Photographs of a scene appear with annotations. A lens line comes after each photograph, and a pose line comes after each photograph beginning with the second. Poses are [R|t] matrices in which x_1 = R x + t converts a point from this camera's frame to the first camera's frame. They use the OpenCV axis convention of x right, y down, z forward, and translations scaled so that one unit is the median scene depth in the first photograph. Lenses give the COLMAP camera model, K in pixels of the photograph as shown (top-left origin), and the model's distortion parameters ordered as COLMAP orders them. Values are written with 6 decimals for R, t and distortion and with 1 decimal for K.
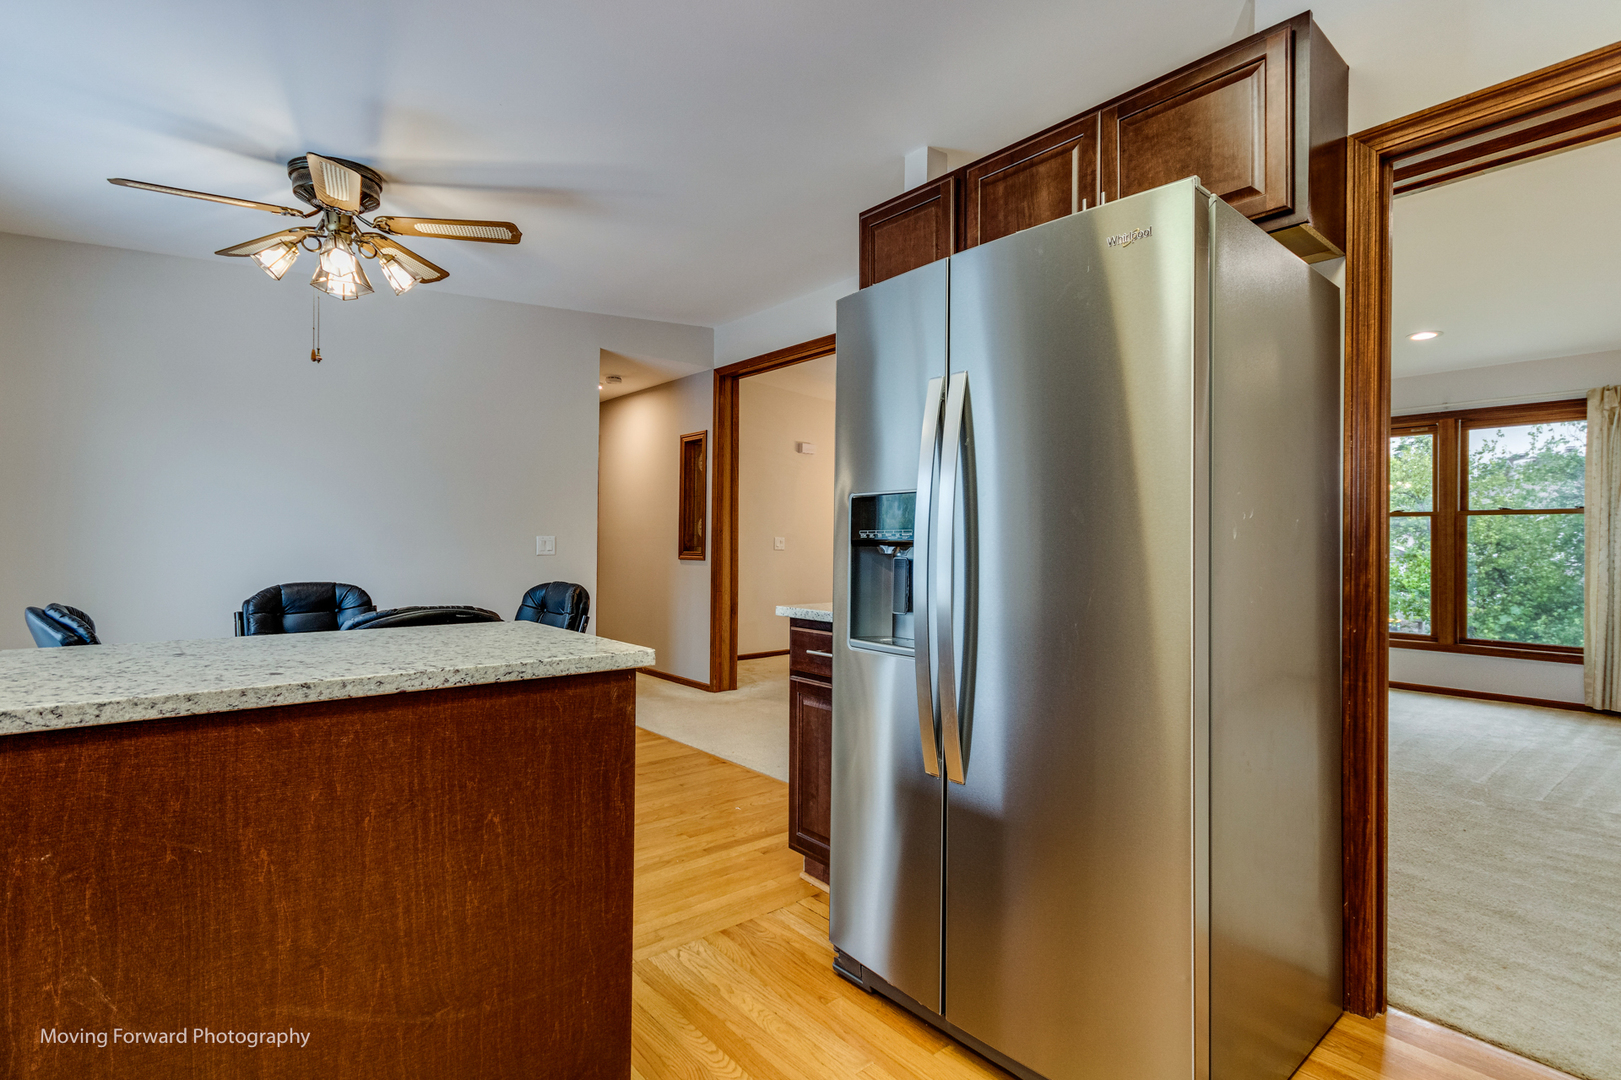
lens RADIAL K [[765.1, 0, 801.1], [0, 765.1, 533.4], [0, 0, 1]] dist [0.007432, -0.000119]
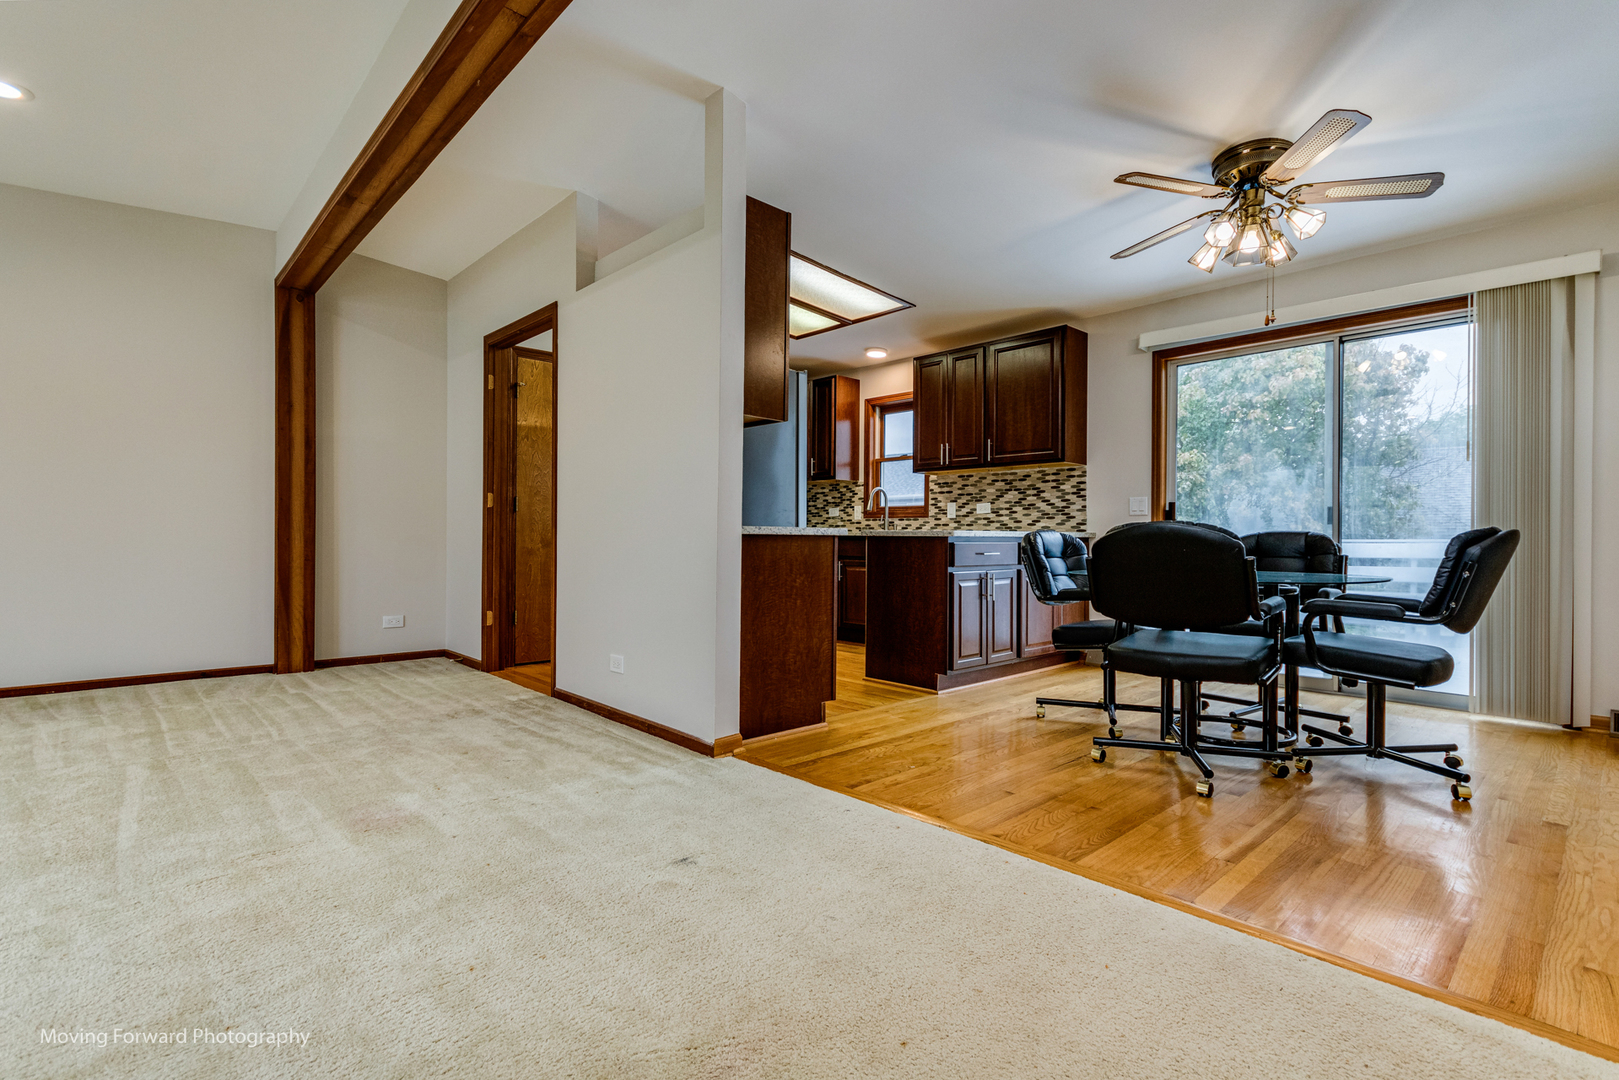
lens RADIAL K [[764.2, 0, 807.5], [0, 764.2, 537.6], [0, 0, 1]] dist [0.007432, -0.000119]
pose [[-0.998134, -0.015197, -0.059148, 0.061646], [-0.014459, 0.999812, -0.012897, 0.065752], [0.059333, -0.012018, -0.998166, 1.210749]]
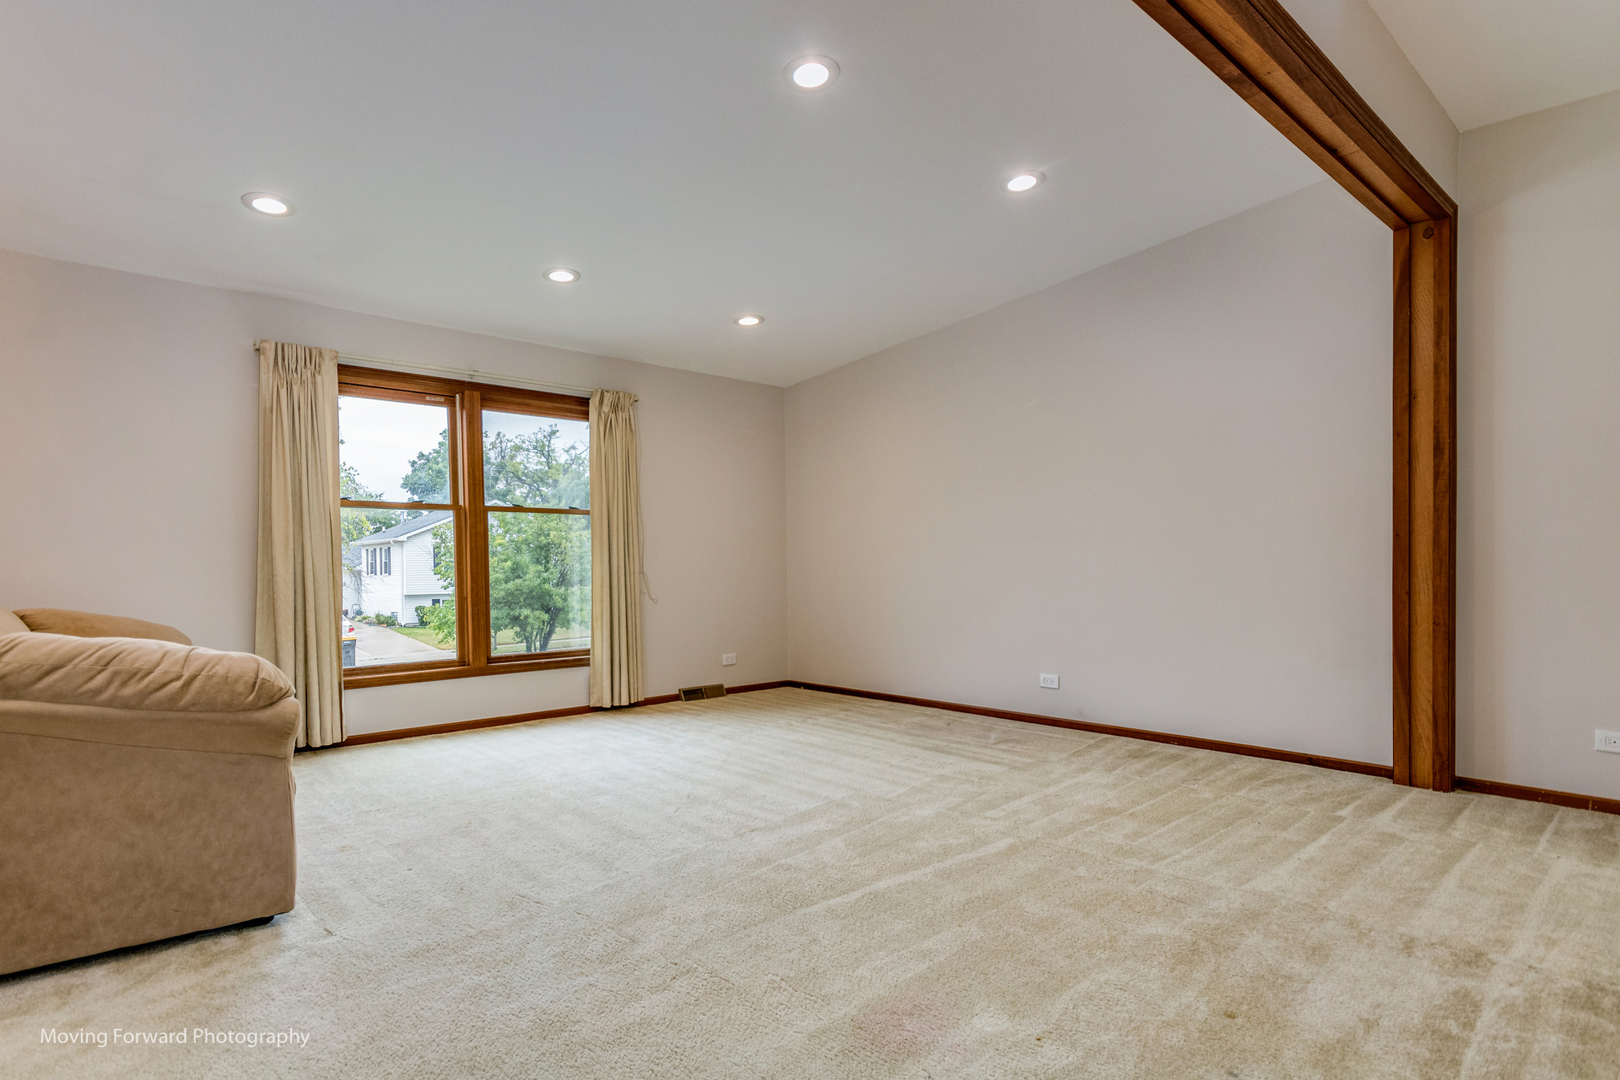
lens RADIAL K [[824.6, 0, 782.2], [0, 824.6, 588.2], [0, 0, 1]] dist [0.014417, 0.000090]
pose [[-0.019378, -0.029107, 0.999388, -0.052355], [0.002735, 0.999571, 0.029165, 0.039808], [-0.999808, 0.003298, -0.019290, 0.782873]]
